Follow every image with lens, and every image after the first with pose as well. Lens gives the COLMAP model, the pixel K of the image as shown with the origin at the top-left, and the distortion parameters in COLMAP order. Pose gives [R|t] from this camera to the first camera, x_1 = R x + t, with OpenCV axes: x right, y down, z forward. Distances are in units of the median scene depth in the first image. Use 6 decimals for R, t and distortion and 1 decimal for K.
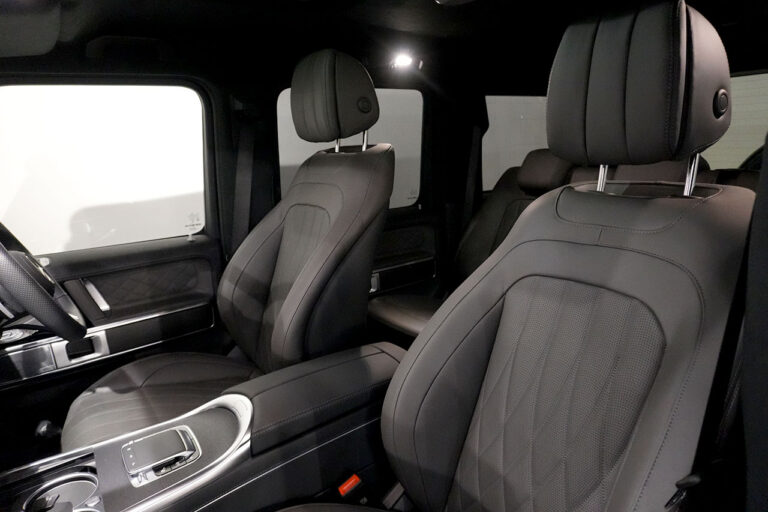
lens RADIAL K [[527.0, 0, 384.0], [0, 527.0, 256.0], [0, 0, 1]] dist [-0.021345, 0.001839]
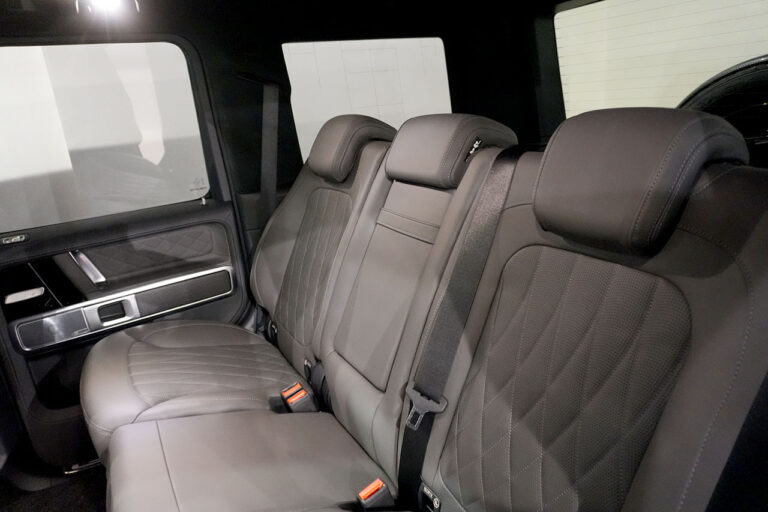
lens RADIAL K [[537.9, 0, 383.3], [0, 537.9, 234.2], [0, 0, 1]] dist [-0.003176, -0.000012]
pose [[0.986454, -0.016305, -0.163227, 0.118447], [0.026205, 0.997933, 0.058684, -0.022711], [0.161932, -0.062167, 0.984842, 0.075943]]
